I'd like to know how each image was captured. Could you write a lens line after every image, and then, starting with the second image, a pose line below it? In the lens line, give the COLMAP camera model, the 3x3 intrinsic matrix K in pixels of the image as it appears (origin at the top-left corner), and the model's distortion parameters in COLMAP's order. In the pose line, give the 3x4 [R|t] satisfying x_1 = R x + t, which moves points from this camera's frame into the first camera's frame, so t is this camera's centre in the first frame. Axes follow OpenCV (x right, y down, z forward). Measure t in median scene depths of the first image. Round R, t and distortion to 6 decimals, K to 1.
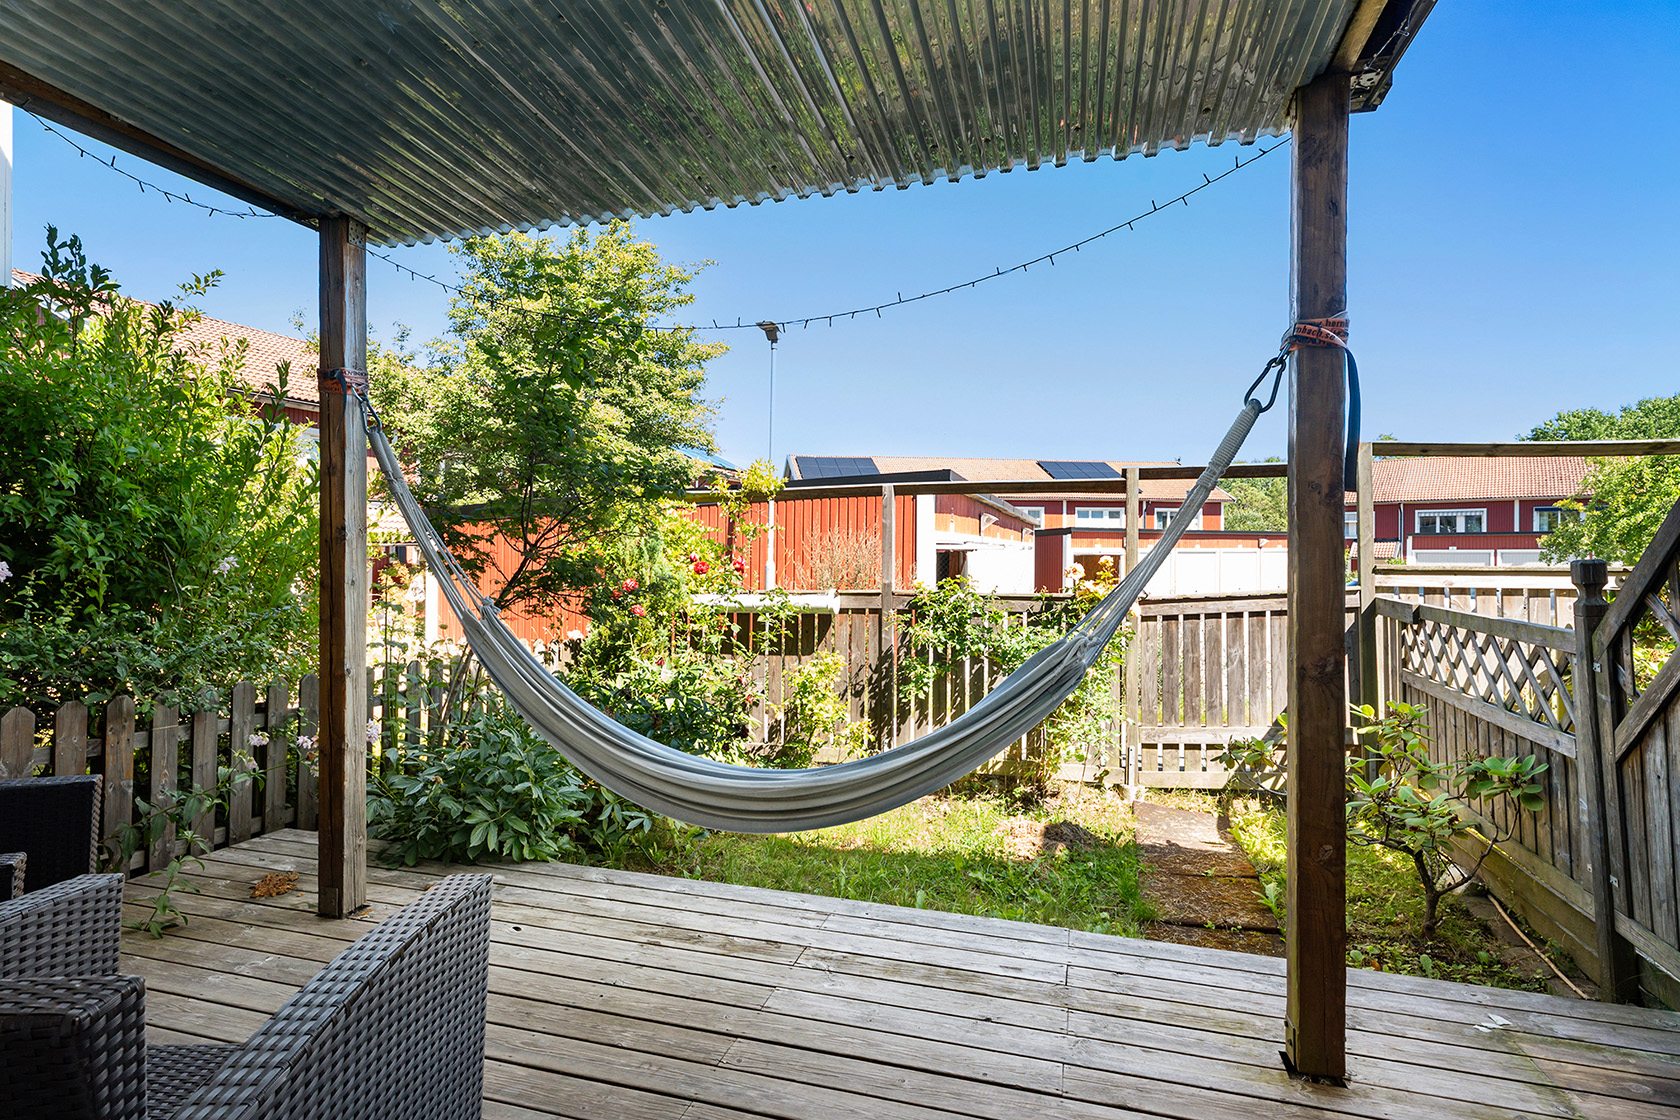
lens RADIAL K [[835.6, 0, 838.5], [0, 835.6, 538.0], [0, 0, 1]] dist [-0.000784, 0.000497]
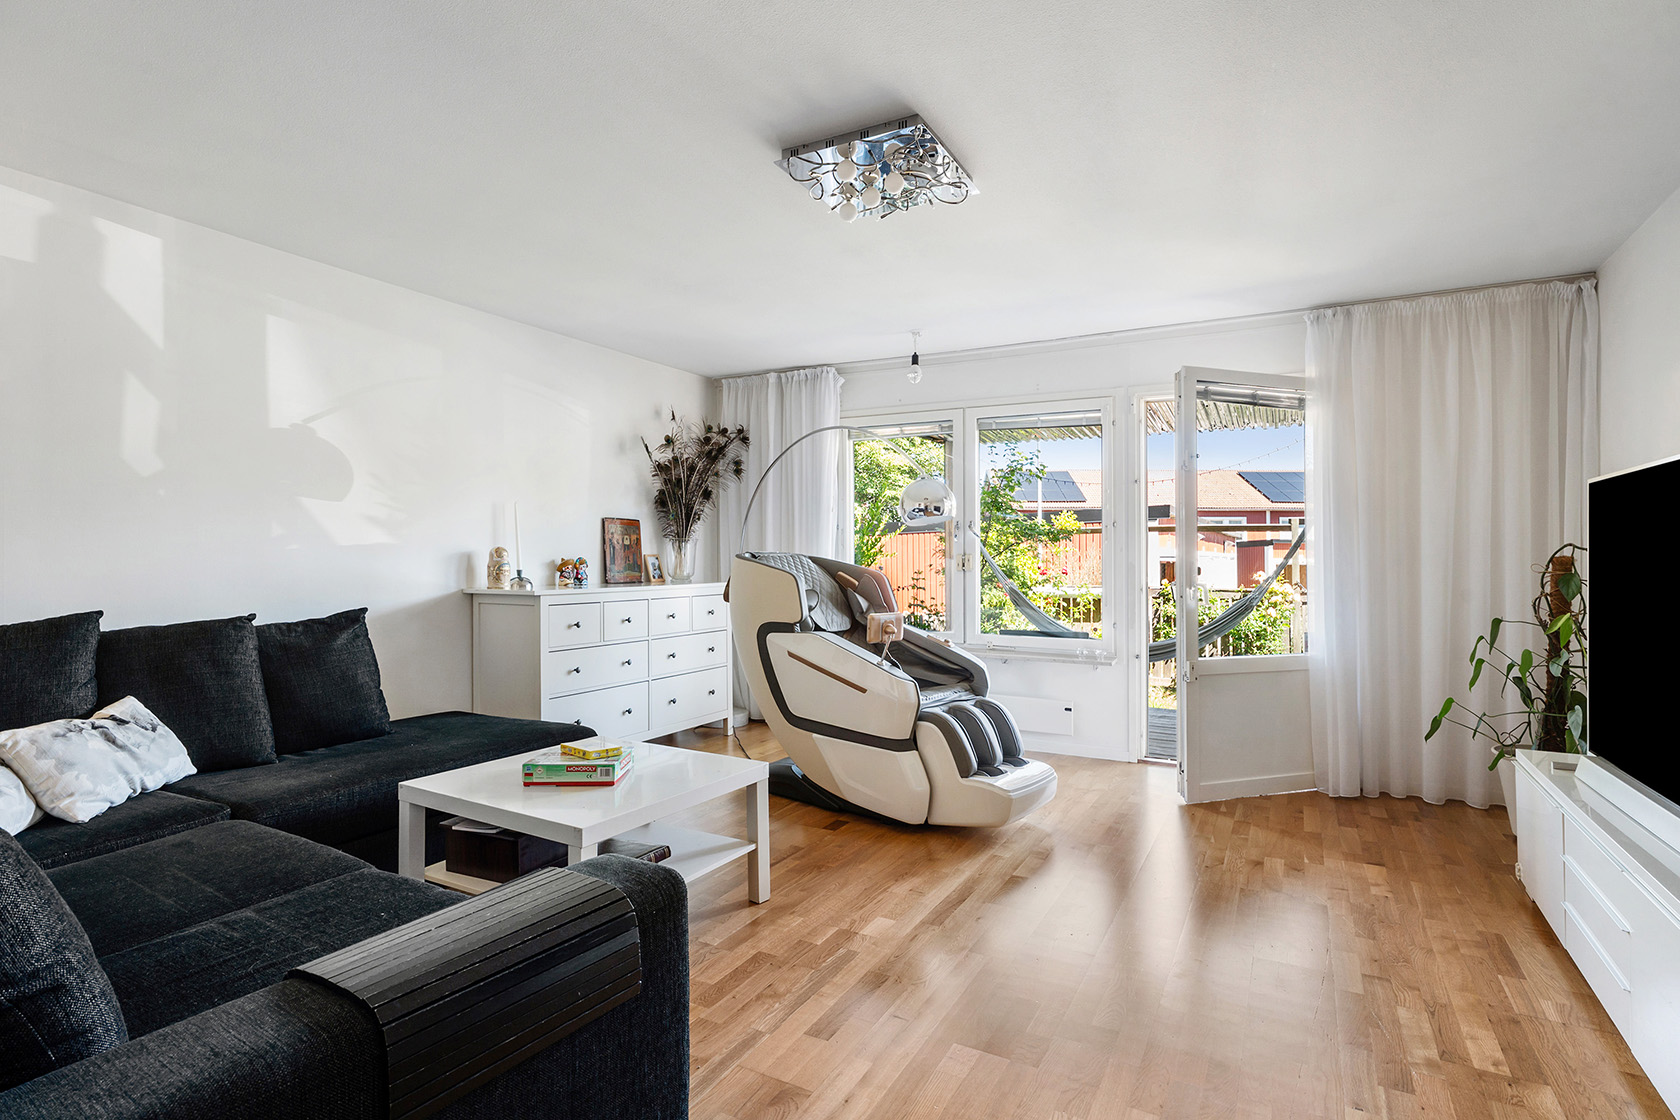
lens RADIAL K [[835.6, 0, 838.5], [0, 835.6, 538.0], [0, 0, 1]] dist [-0.000784, 0.000497]
pose [[0.977089, -0.005099, -0.212772, -0.200073], [0.002946, 0.999941, -0.010434, -0.021543], [0.212813, 0.009568, 0.977046, -0.860325]]
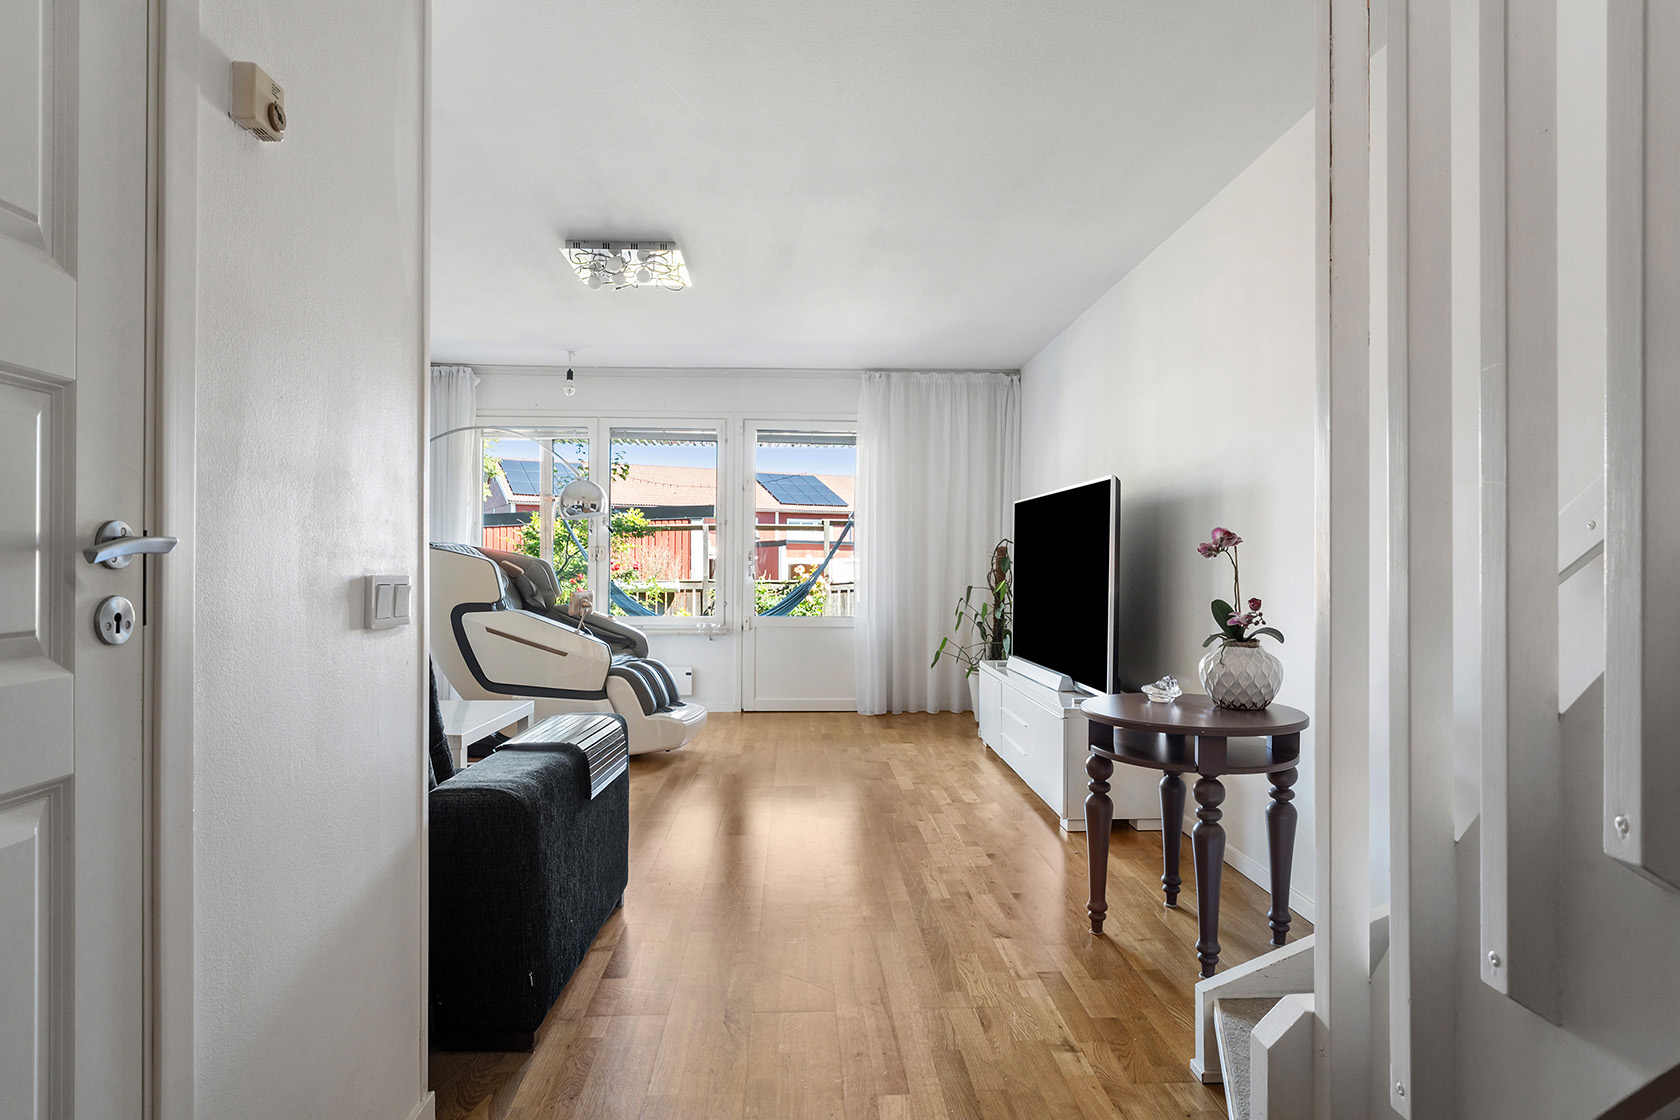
lens RADIAL K [[950.8, 0, 840.0], [0, 950.8, 560.0], [0, 0, 1]] dist [-0.000223, -0.000088]
pose [[0.944282, -0.003325, 0.329120, -0.364094], [-0.001286, 0.999904, 0.013792, -0.012628], [-0.329134, -0.013447, 0.944188, -1.150540]]
